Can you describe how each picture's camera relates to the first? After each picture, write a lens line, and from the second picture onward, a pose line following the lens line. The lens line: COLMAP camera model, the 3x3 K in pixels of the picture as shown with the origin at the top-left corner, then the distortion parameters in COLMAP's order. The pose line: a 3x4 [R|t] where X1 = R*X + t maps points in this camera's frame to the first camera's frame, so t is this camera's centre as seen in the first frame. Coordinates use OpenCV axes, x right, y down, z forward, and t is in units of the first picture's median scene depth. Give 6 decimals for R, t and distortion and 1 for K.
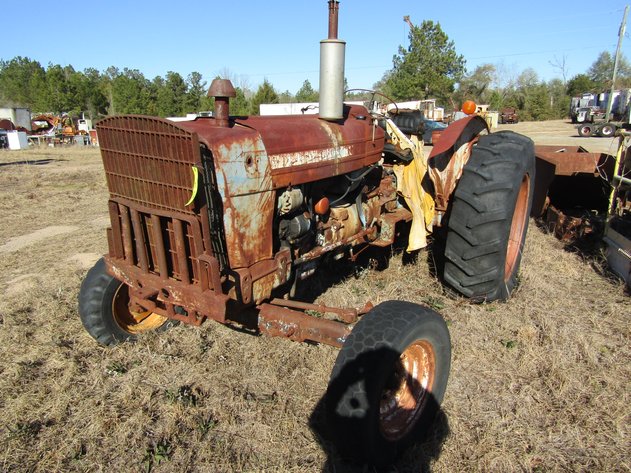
lens RADIAL K [[452.0, 0, 316.0], [0, 452.0, 245.9], [0, 0, 1]] dist [-0.007294, 0.004120]
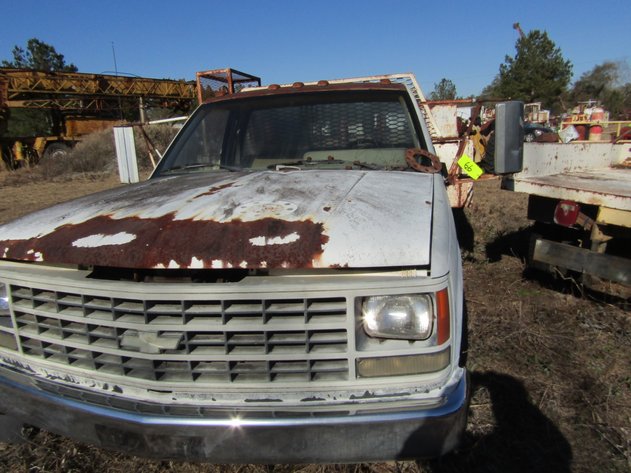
lens RADIAL K [[452.0, 0, 316.0], [0, 452.0, 245.9], [0, 0, 1]] dist [-0.007294, 0.004120]
pose [[0.974833, 0.025180, -0.221508, -0.009865], [-0.028978, 0.999483, -0.013913, 0.044592], [0.221044, 0.019981, 0.975059, -0.151569]]
